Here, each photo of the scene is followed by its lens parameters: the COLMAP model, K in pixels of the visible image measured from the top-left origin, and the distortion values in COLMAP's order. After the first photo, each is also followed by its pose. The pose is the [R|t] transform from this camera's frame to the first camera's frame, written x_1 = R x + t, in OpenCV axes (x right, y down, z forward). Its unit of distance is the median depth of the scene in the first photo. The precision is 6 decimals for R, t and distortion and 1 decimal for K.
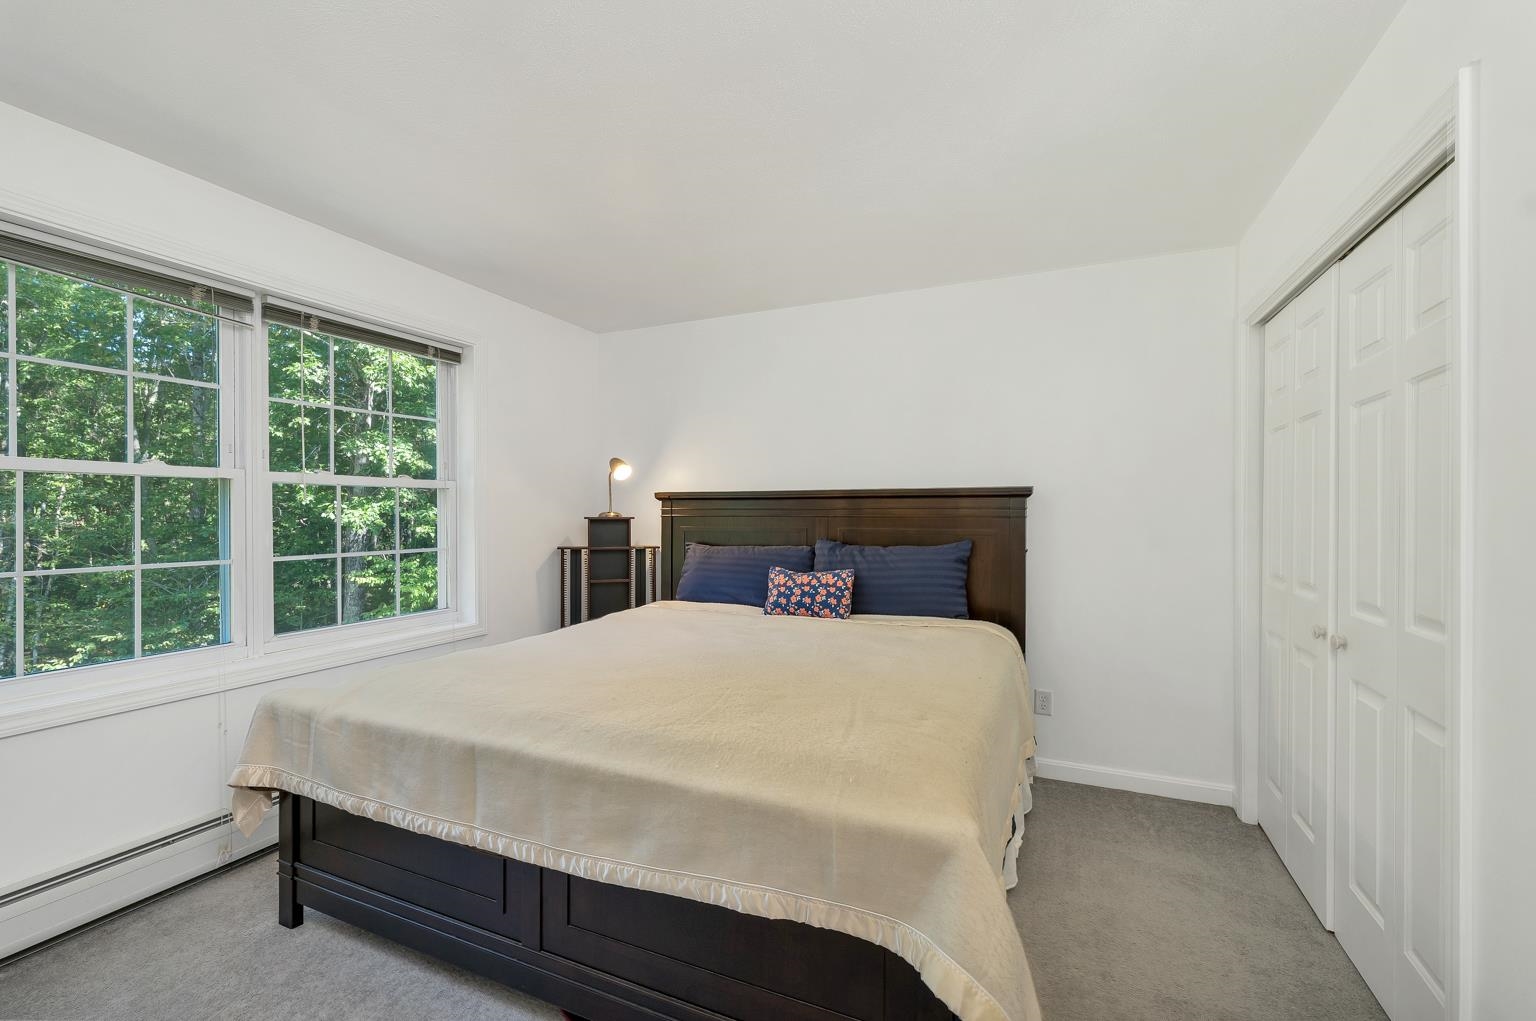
lens RADIAL K [[637.9, 0, 767.0], [0, 637.9, 514.2], [0, 0, 1]] dist [0.002366, 0.000117]
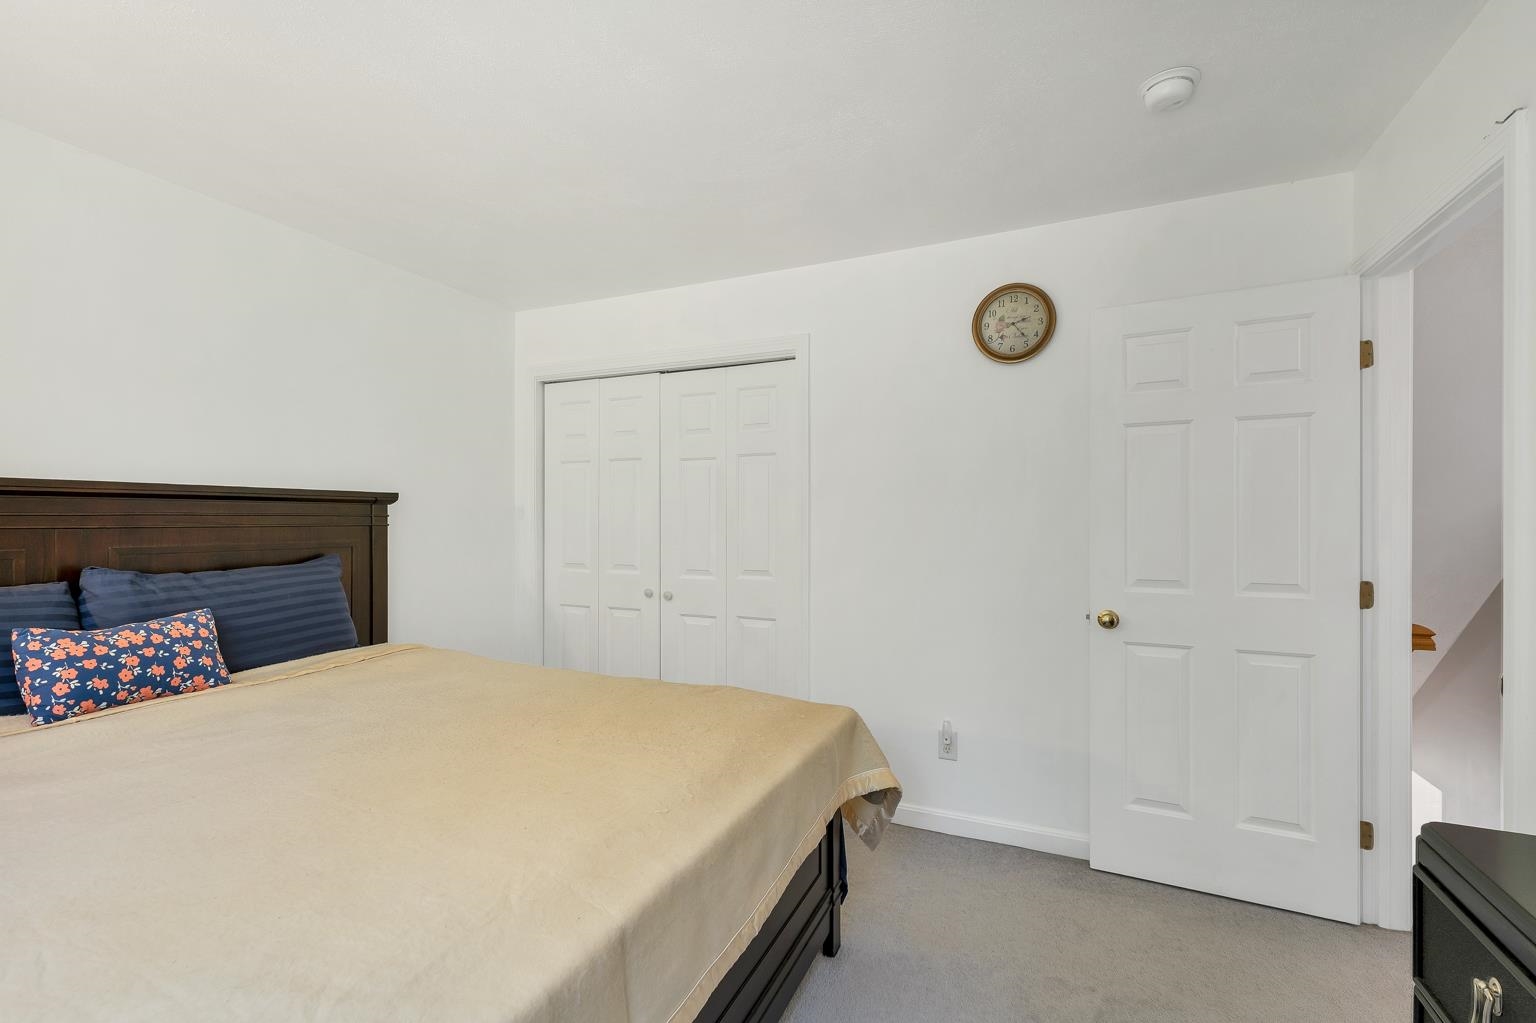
lens RADIAL K [[637.9, 0, 767.0], [0, 637.9, 515.2], [0, 0, 1]] dist [0.002366, 0.000117]
pose [[0.025110, 0.004850, 0.999673, -0.508329], [0.003016, 0.999983, -0.004927, -0.003354], [-0.999680, 0.003139, 0.025095, 0.422516]]
